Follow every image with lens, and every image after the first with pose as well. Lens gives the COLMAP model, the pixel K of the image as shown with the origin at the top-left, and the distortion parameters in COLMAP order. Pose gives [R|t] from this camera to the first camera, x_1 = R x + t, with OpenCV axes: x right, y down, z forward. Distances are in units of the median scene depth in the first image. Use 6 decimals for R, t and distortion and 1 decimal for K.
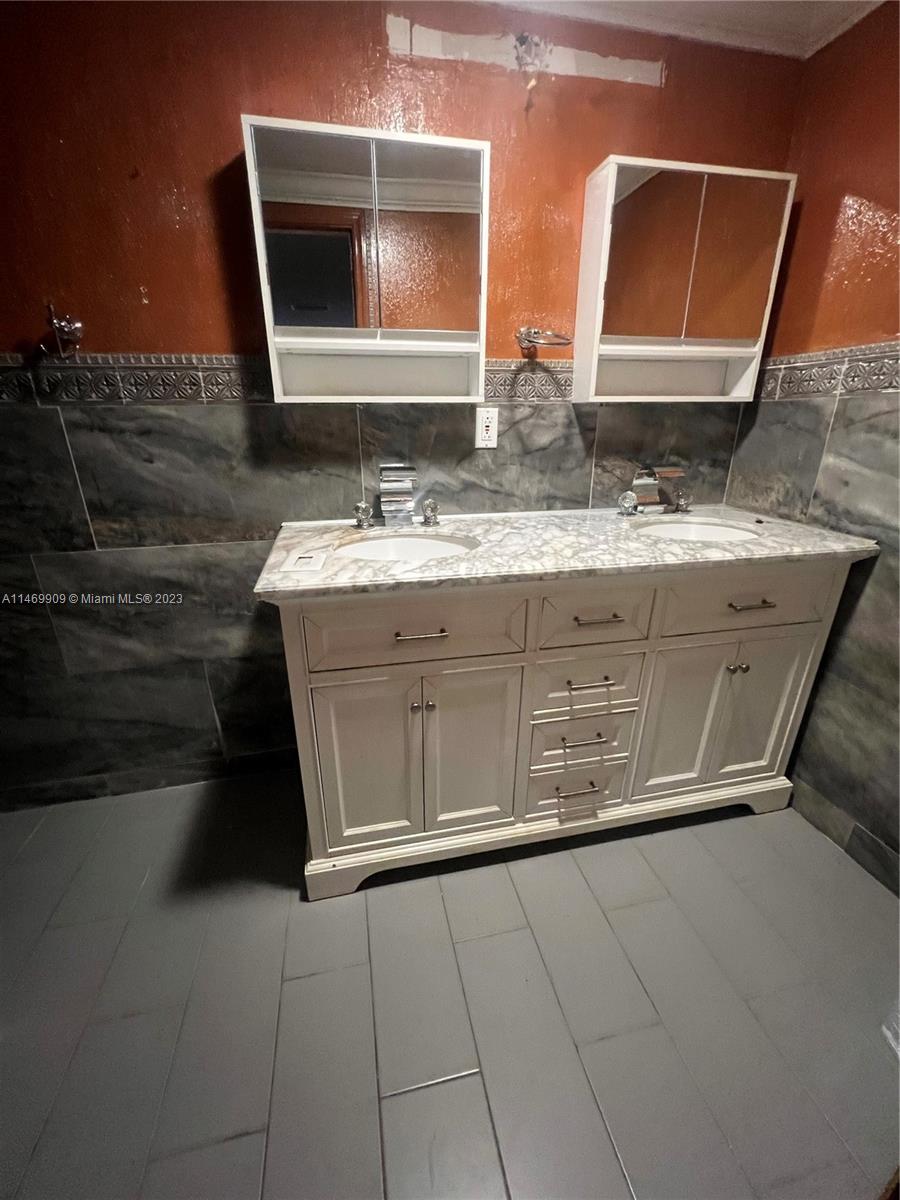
lens RADIAL K [[481.2, 0, 443.4], [0, 481.2, 599.0], [0, 0, 1]] dist [-0.000806, 0.000004]
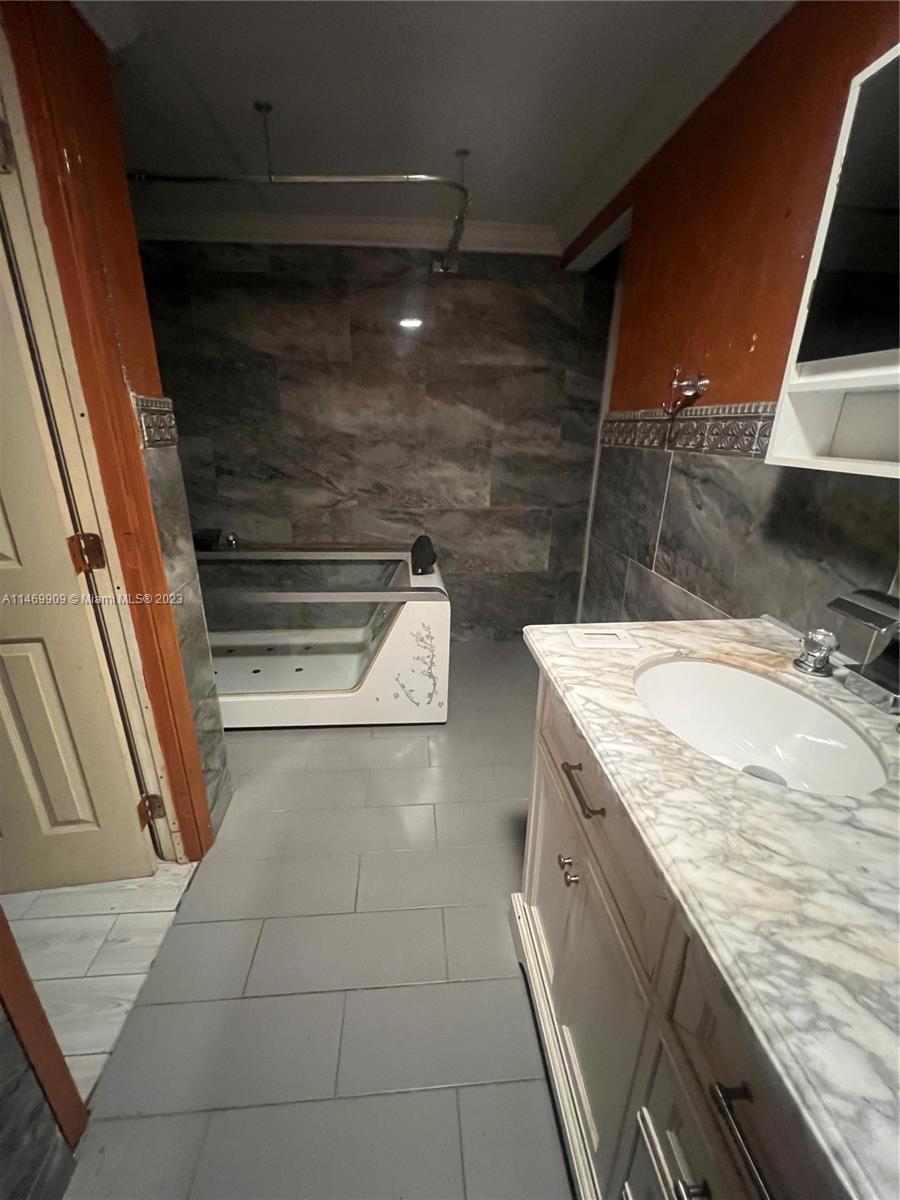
lens RADIAL K [[481.2, 0, 443.4], [0, 481.2, 599.0], [0, 0, 1]] dist [-0.000806, 0.000004]
pose [[-0.127018, 0.344462, -0.930168, 0.485112], [-0.362961, 0.856583, 0.366775, -0.313133], [0.923107, 0.384202, 0.016225, 0.590227]]
